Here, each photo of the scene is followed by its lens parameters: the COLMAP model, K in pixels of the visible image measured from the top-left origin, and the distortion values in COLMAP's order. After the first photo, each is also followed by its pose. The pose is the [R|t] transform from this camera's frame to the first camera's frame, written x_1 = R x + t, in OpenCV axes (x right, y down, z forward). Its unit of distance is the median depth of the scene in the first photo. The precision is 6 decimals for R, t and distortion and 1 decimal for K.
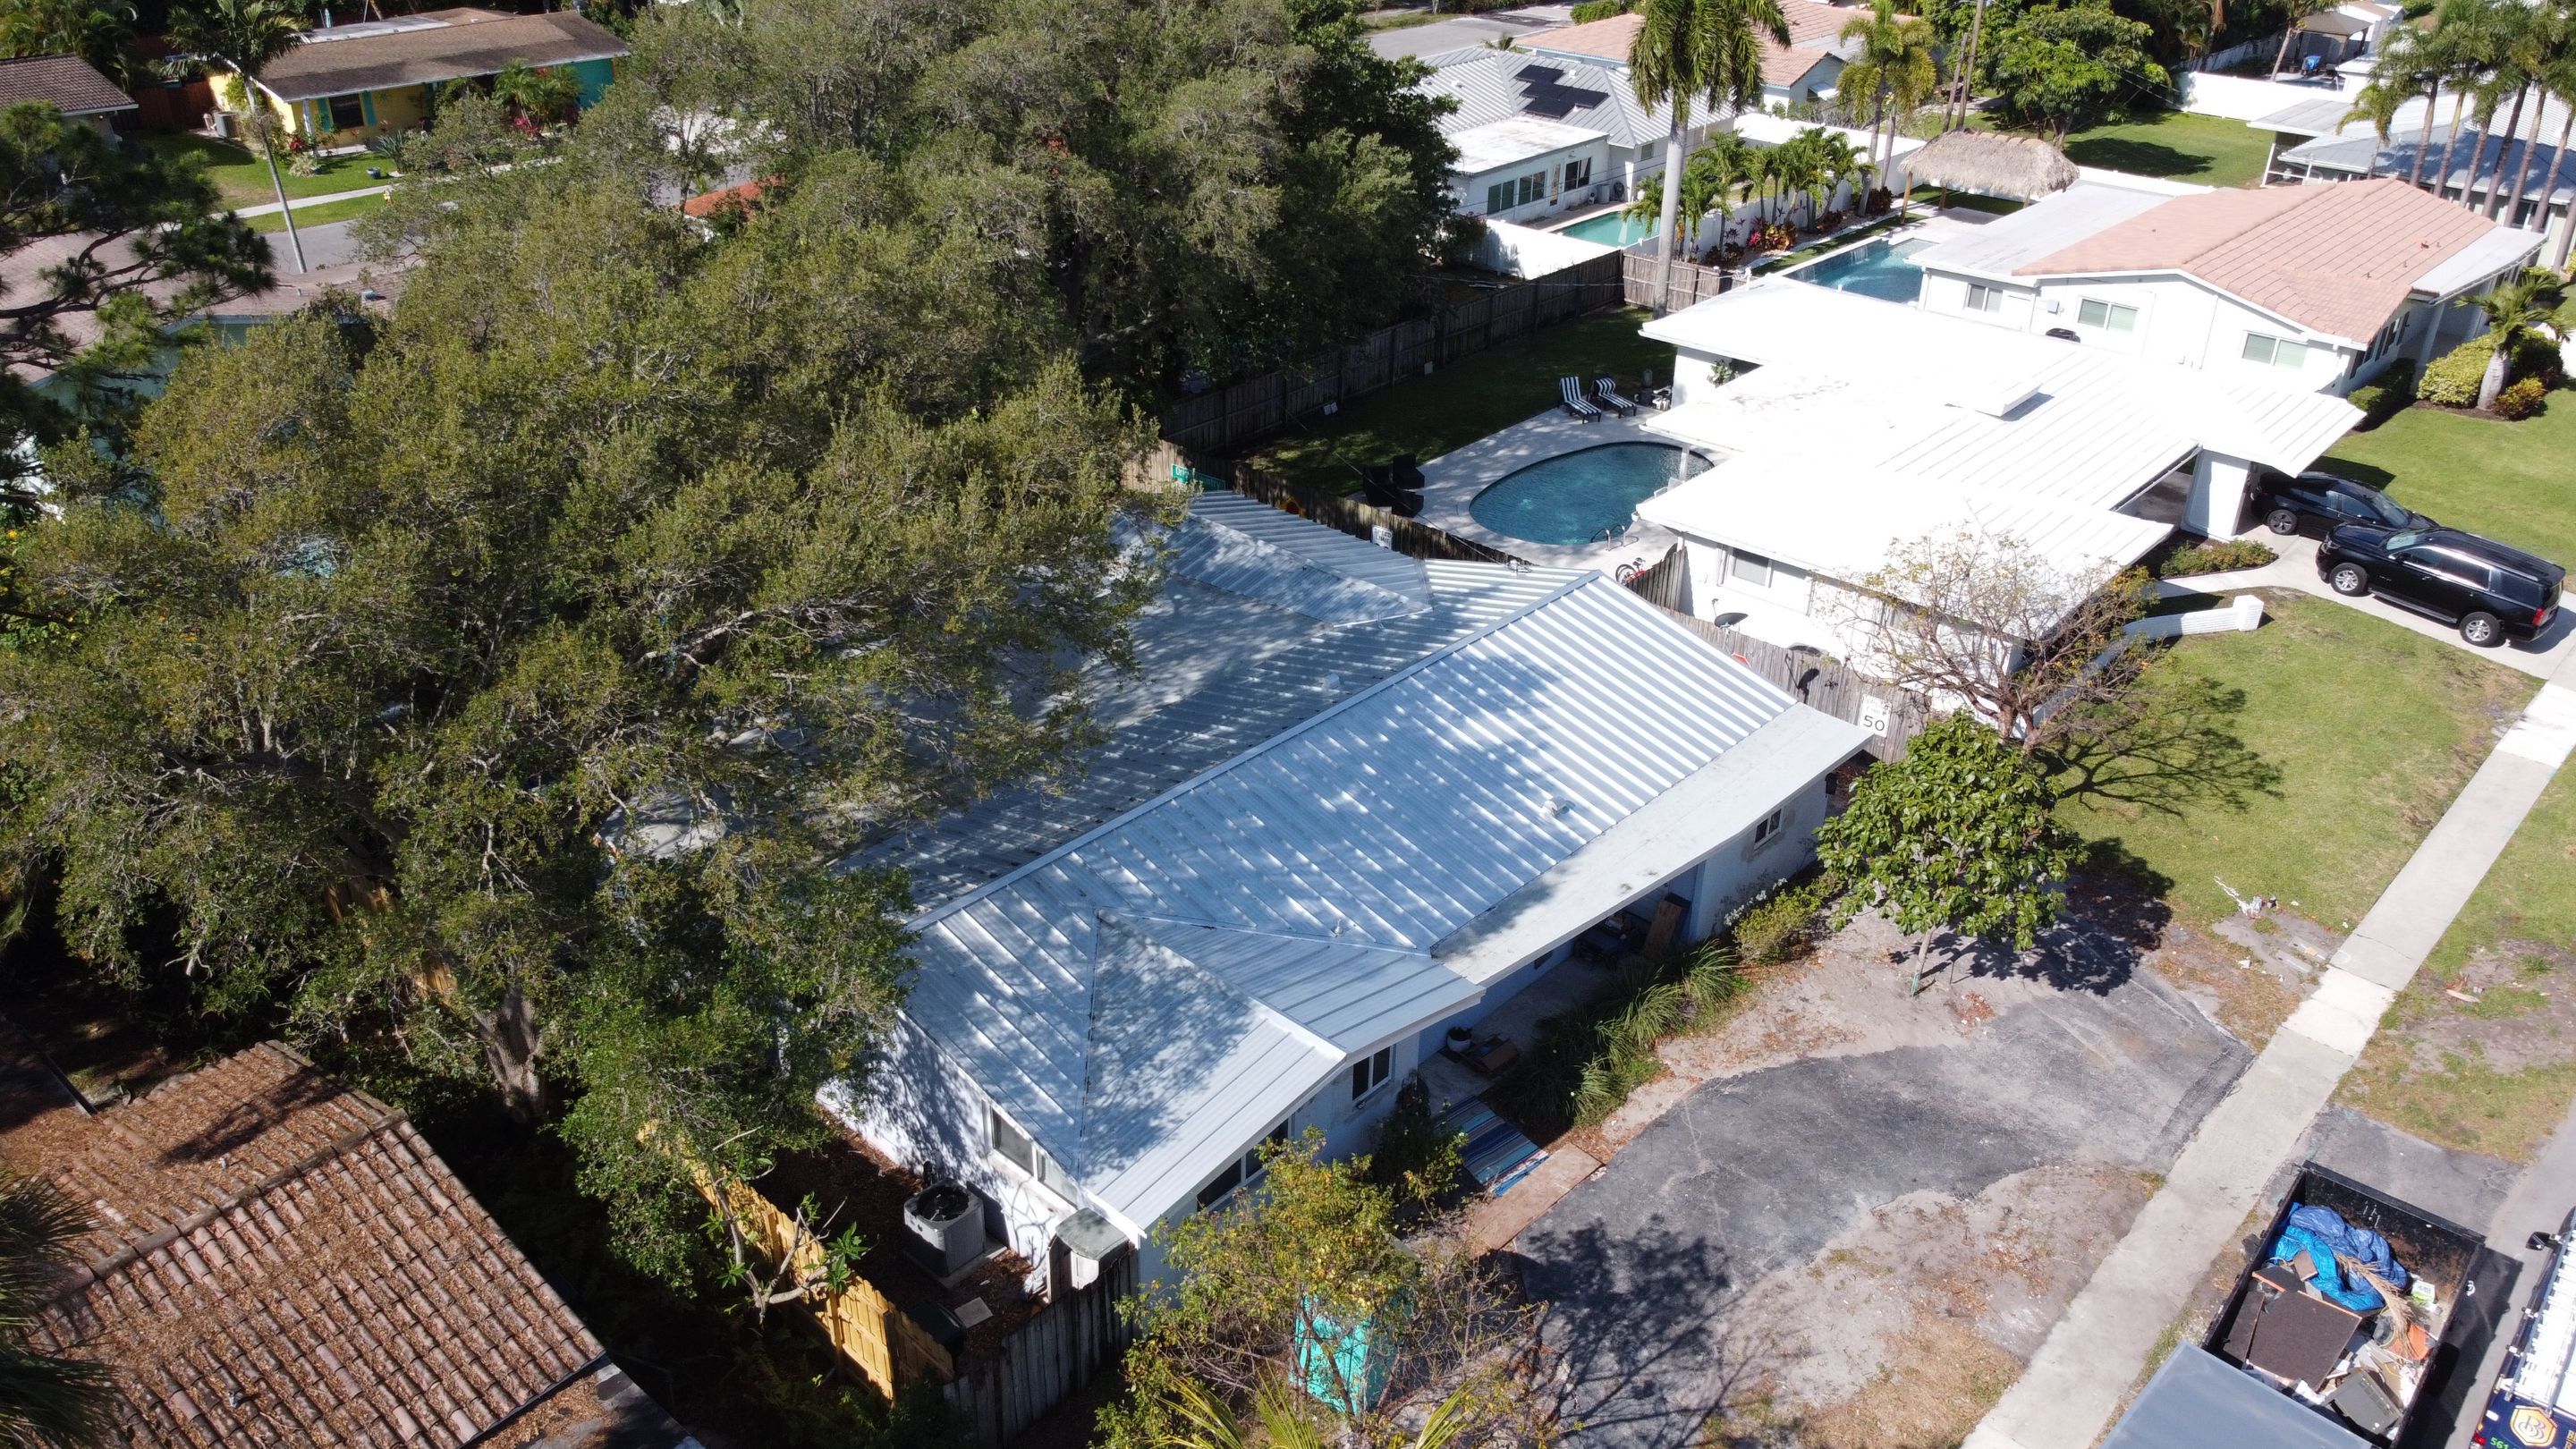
lens RADIAL K [[1951.0, 0, 1285.7], [0, 1951.0, 716.0], [0, 0, 1]] dist [-0.000248, -0.005782]
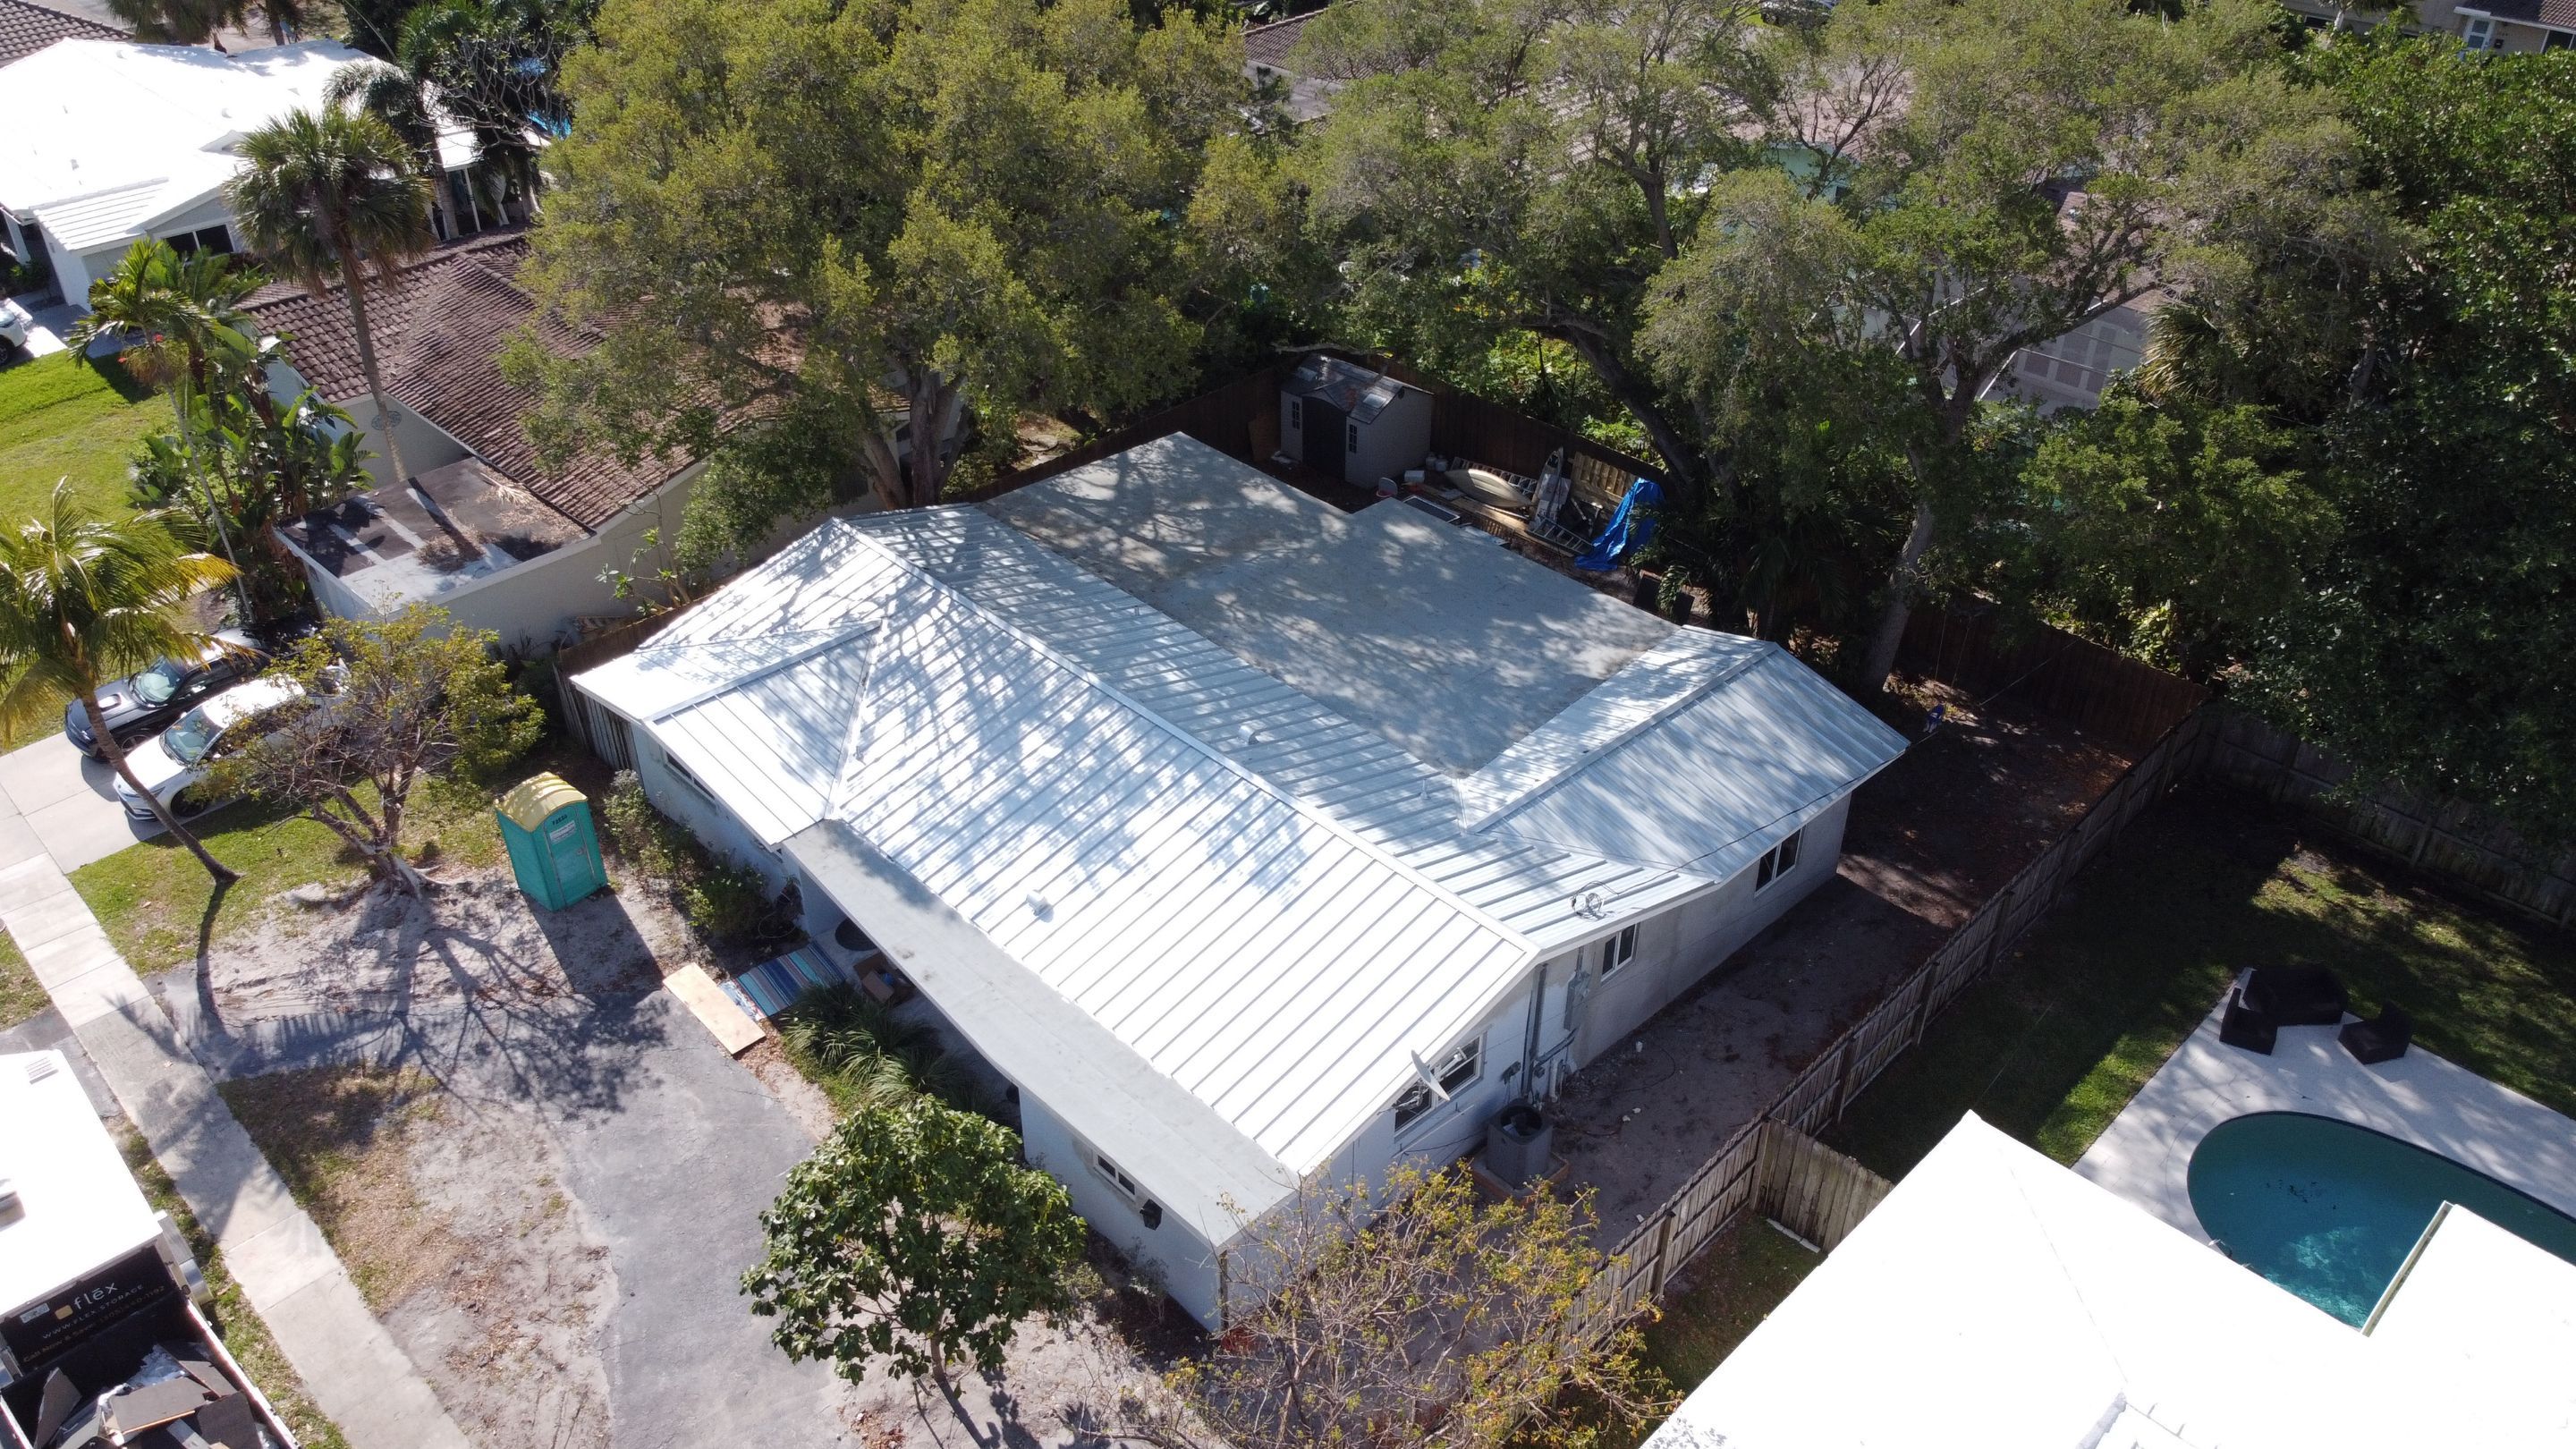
lens RADIAL K [[1951.0, 0, 1285.7], [0, 1951.0, 716.0], [0, 0, 1]] dist [-0.000248, -0.005782]
pose [[-0.064569, 0.541482, -0.838229, 0.844674], [-0.478797, 0.720172, 0.502101, -0.530146], [0.875548, 0.433762, 0.212759, 0.854126]]
